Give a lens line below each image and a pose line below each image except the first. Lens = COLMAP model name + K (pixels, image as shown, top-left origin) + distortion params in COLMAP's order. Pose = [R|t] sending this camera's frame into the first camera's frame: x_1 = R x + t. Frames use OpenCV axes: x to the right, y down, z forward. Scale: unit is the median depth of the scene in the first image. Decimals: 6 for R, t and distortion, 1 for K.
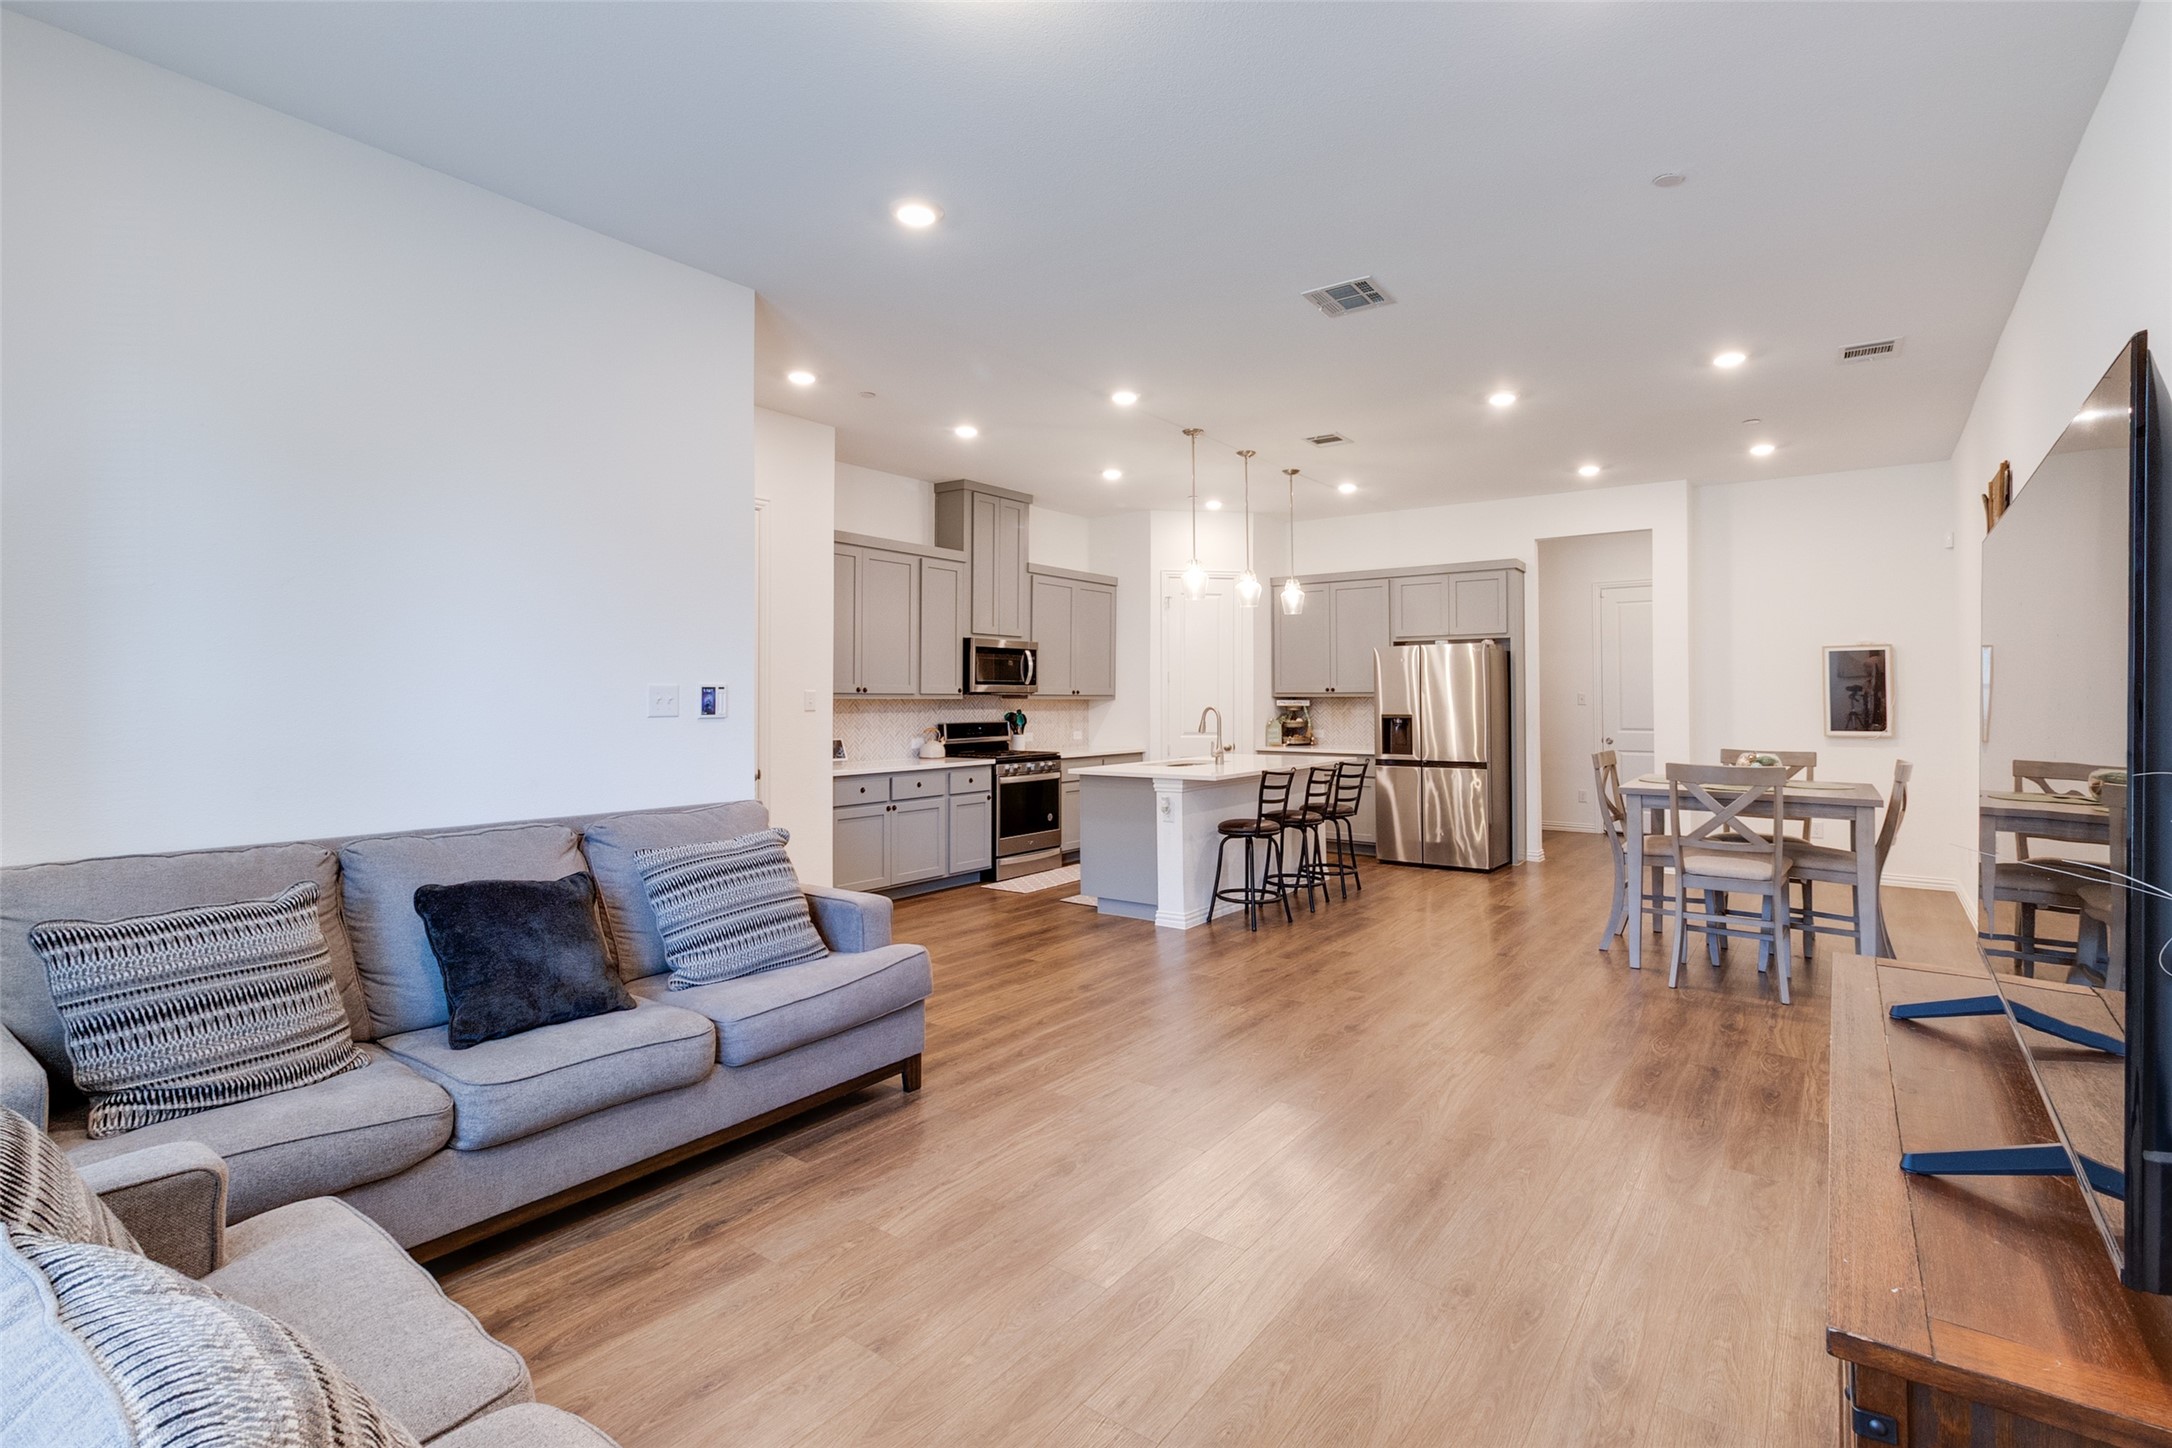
lens RADIAL K [[1010.3, 0, 1123.9], [0, 1010.3, 675.5], [0, 0, 1]] dist [0.002089, 0.000327]
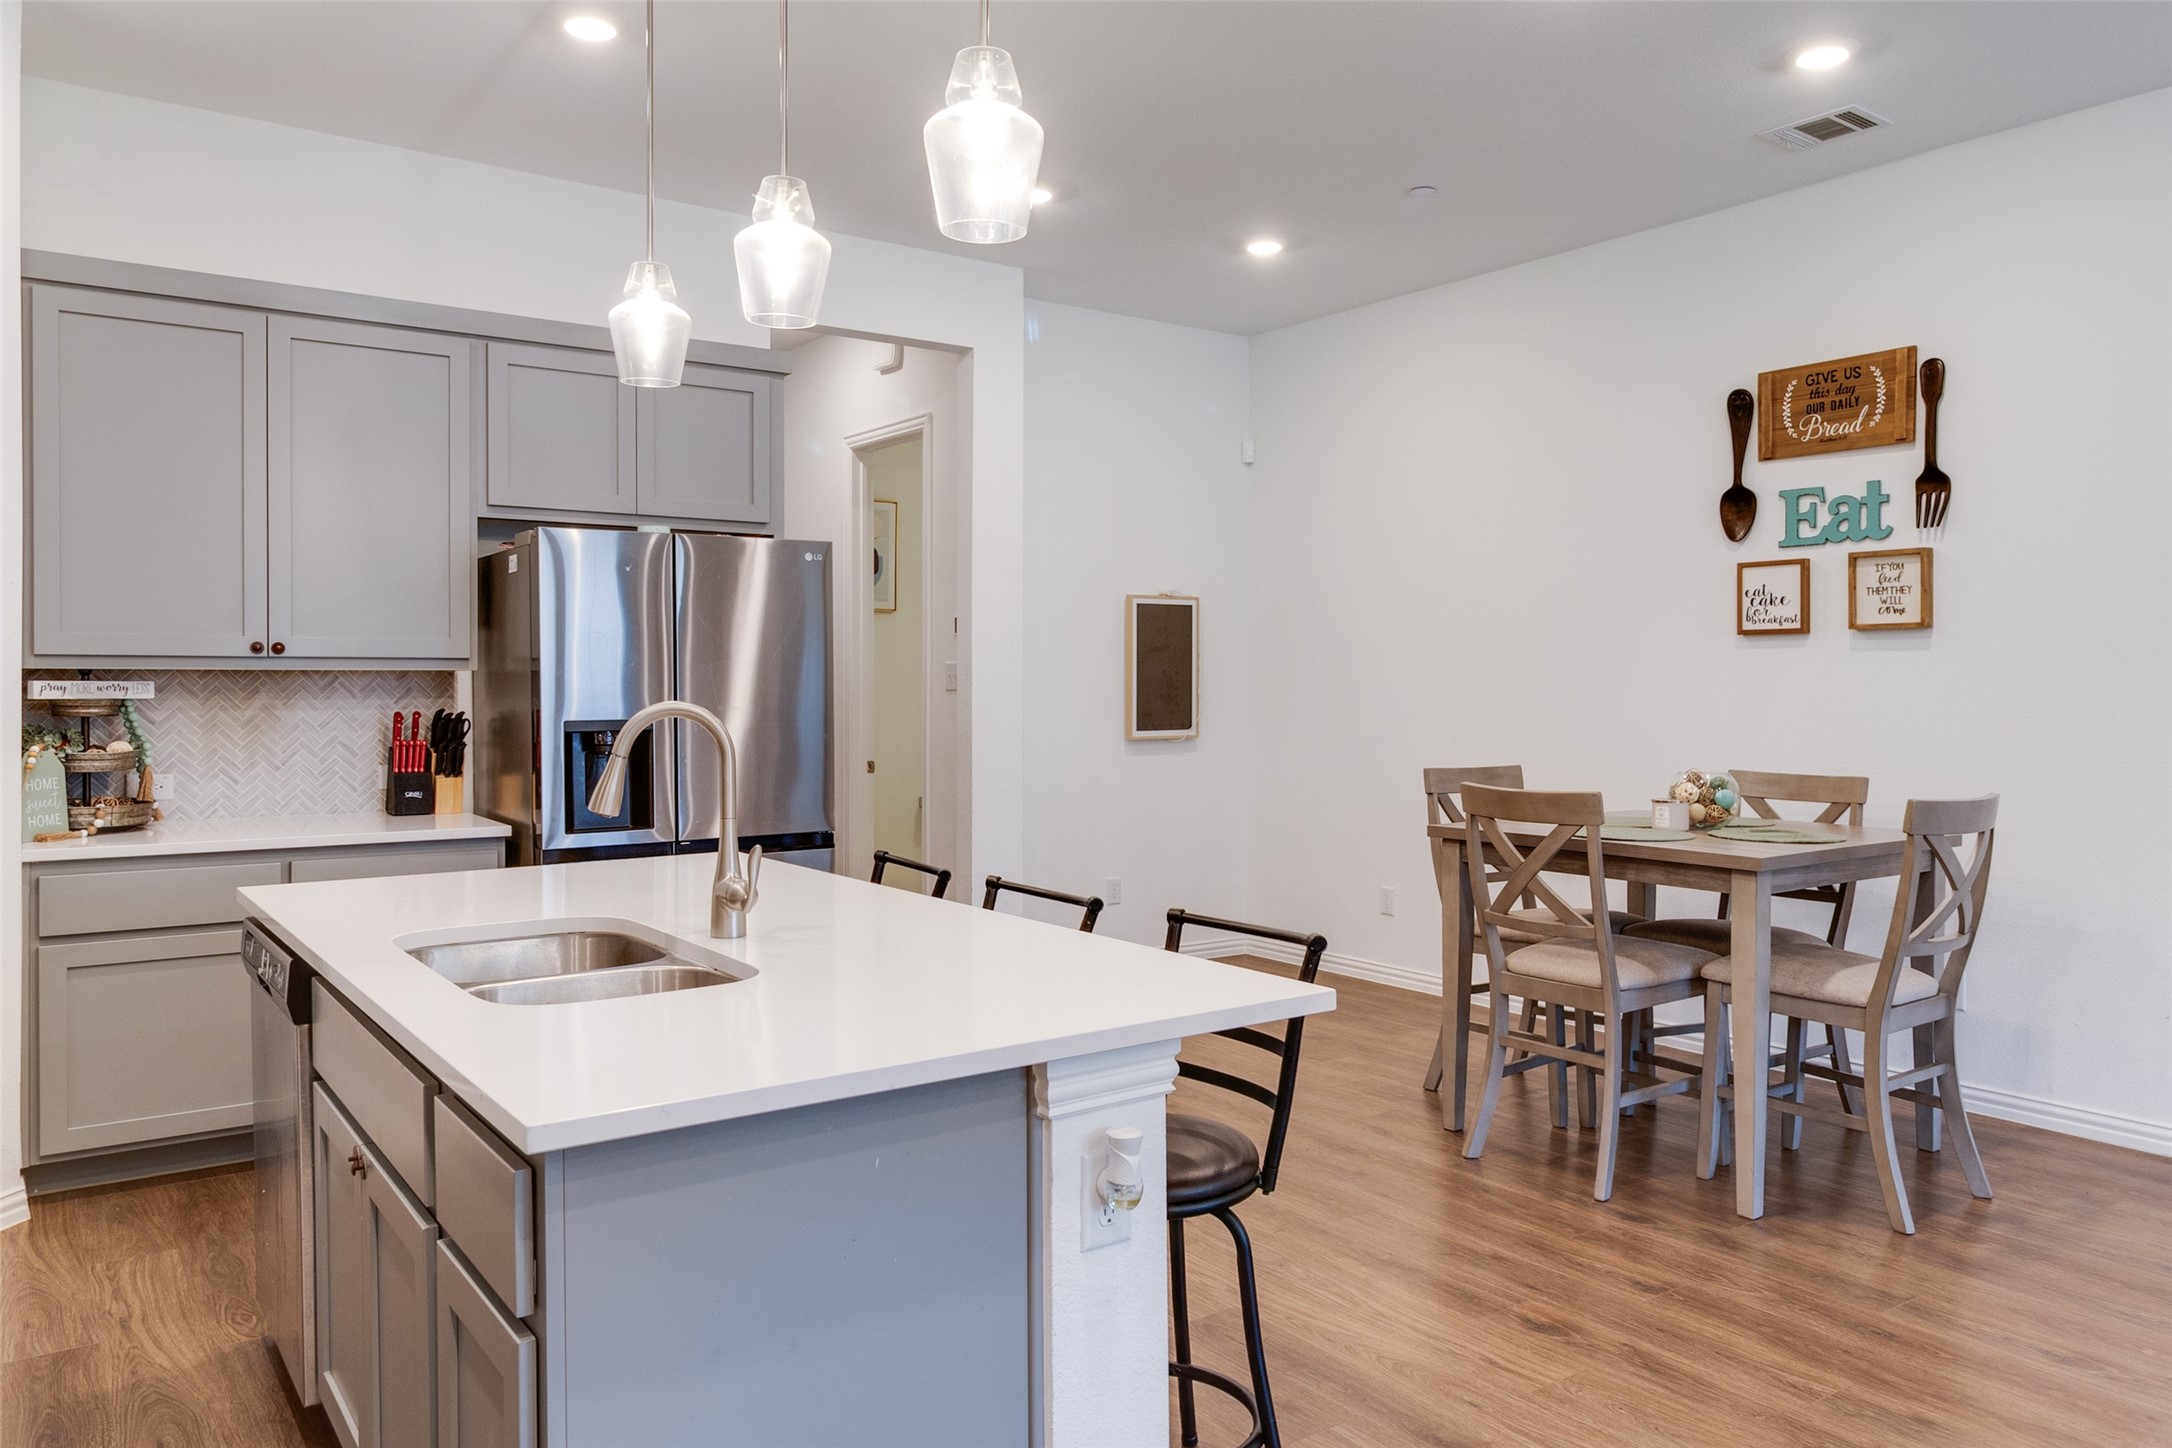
lens RADIAL K [[1536.1, 0, 1108.8], [0, 1536.1, 700.1], [0, 0, 1]] dist [0.001343, -0.000391]
pose [[0.317027, -0.010369, 0.948360, -0.204980], [-0.022068, 0.999589, 0.018306, 0.018780], [-0.948160, -0.026732, 0.316668, 0.708811]]
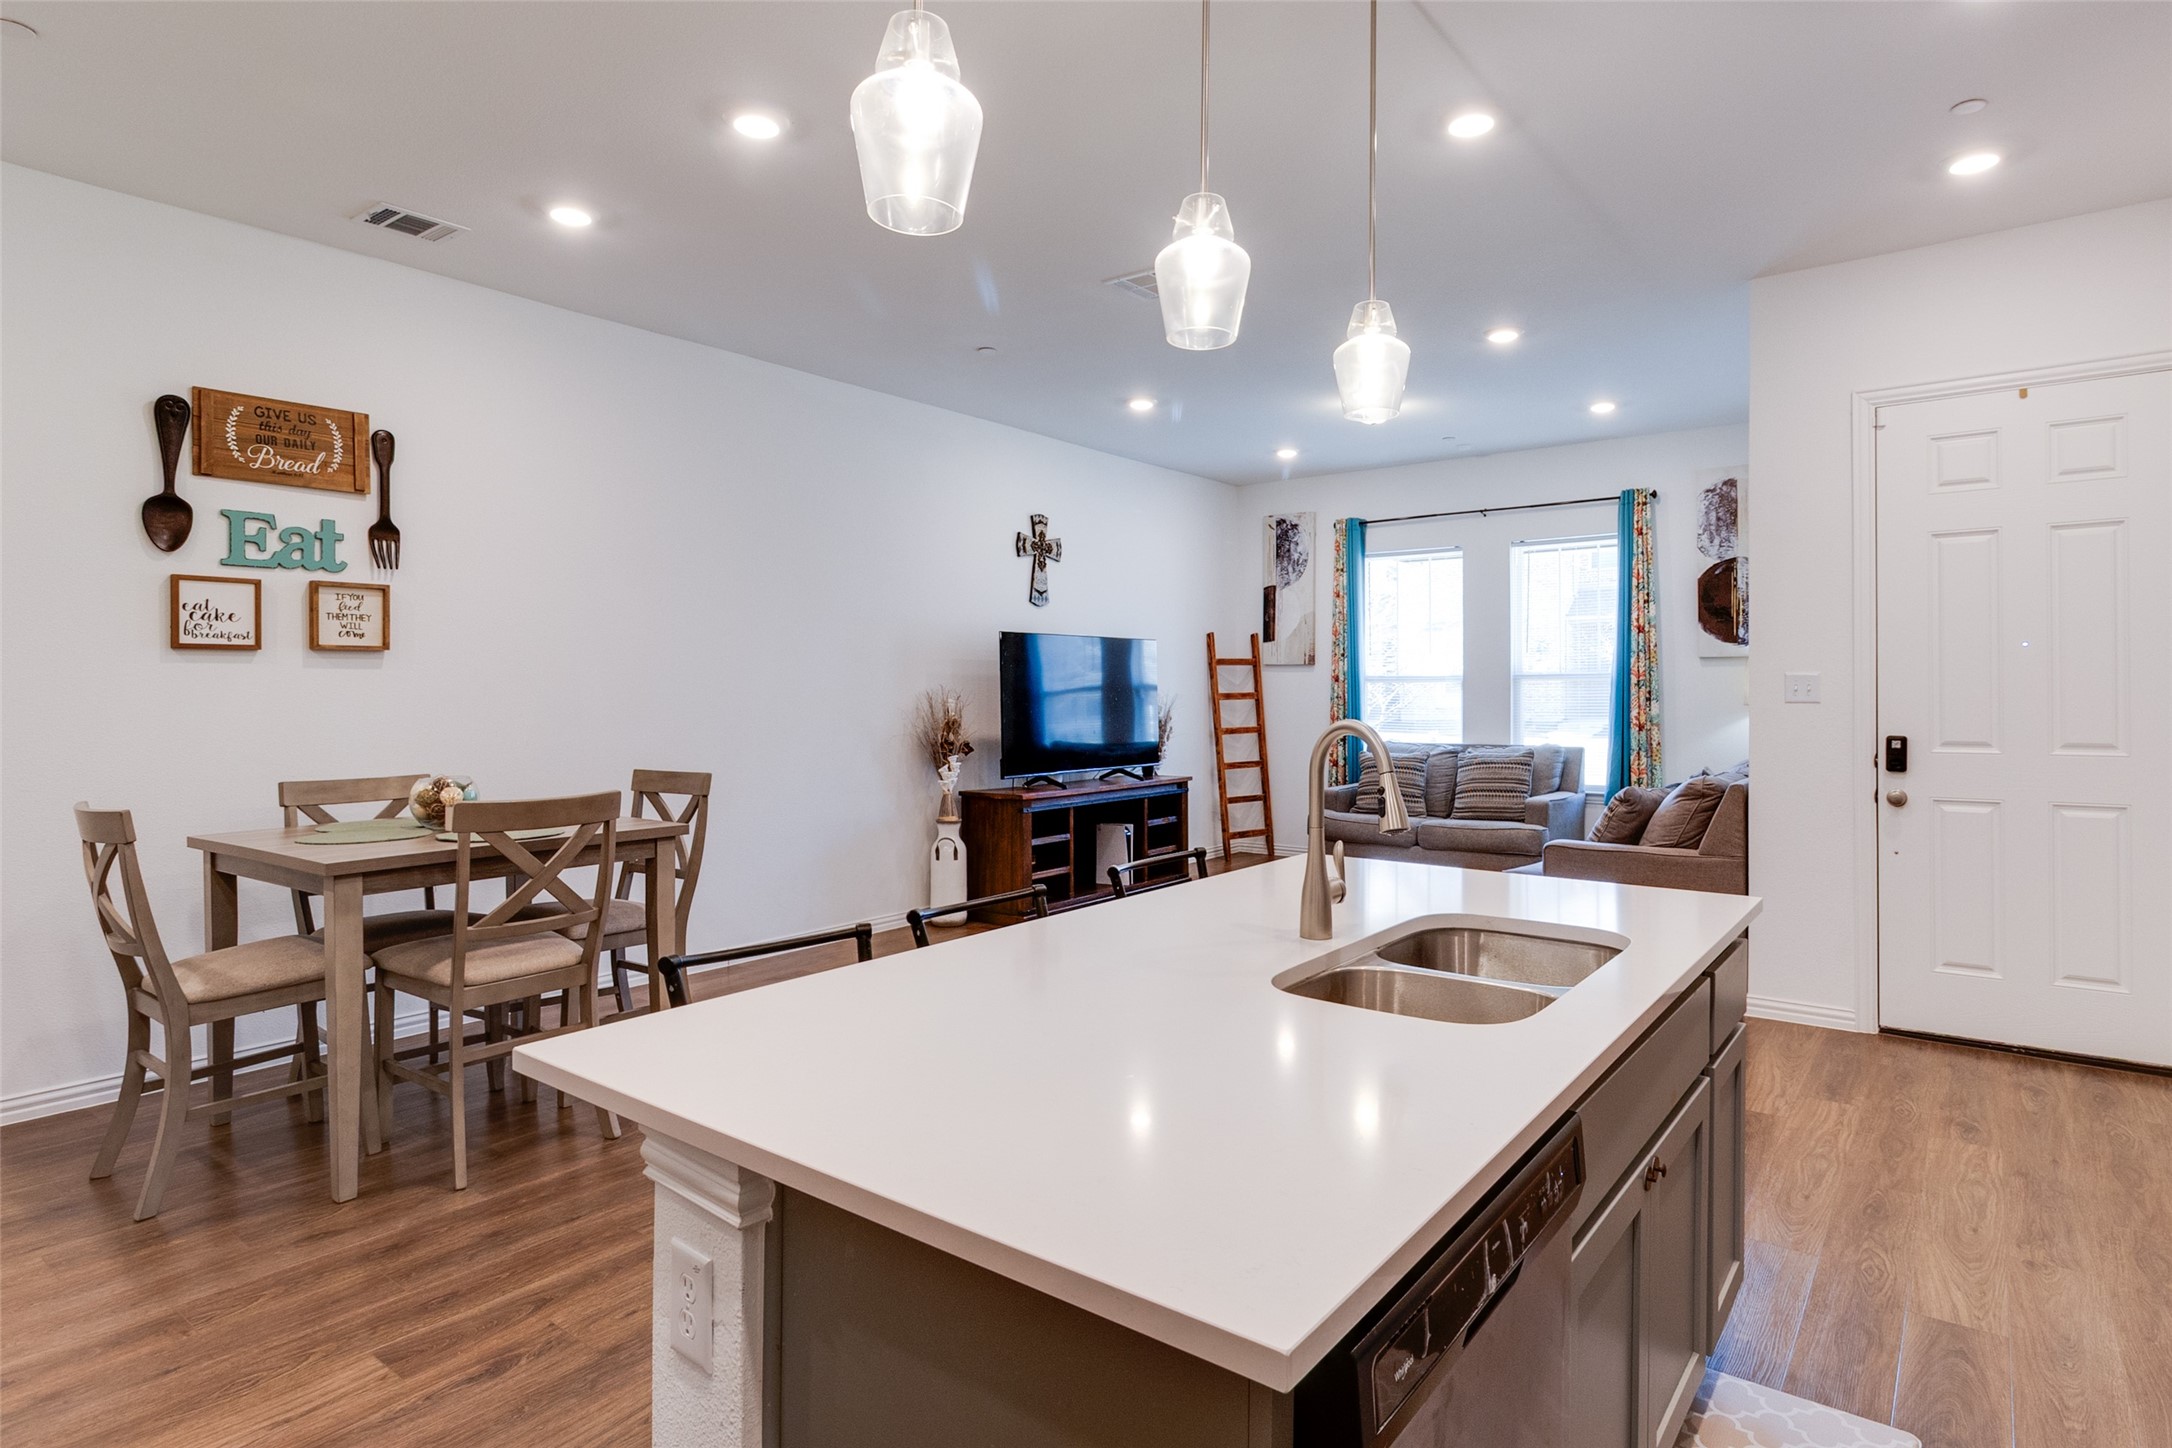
lens RADIAL K [[1141.0, 0, 1117.4], [0, 1141.0, 691.9], [0, 0, 1]] dist [0.002090, -0.000257]
pose [[-0.999646, 0.003808, 0.026317, 0.124763], [0.003312, 0.999816, -0.018872, 0.025873], [-0.026384, -0.018779, -0.999475, 1.158665]]
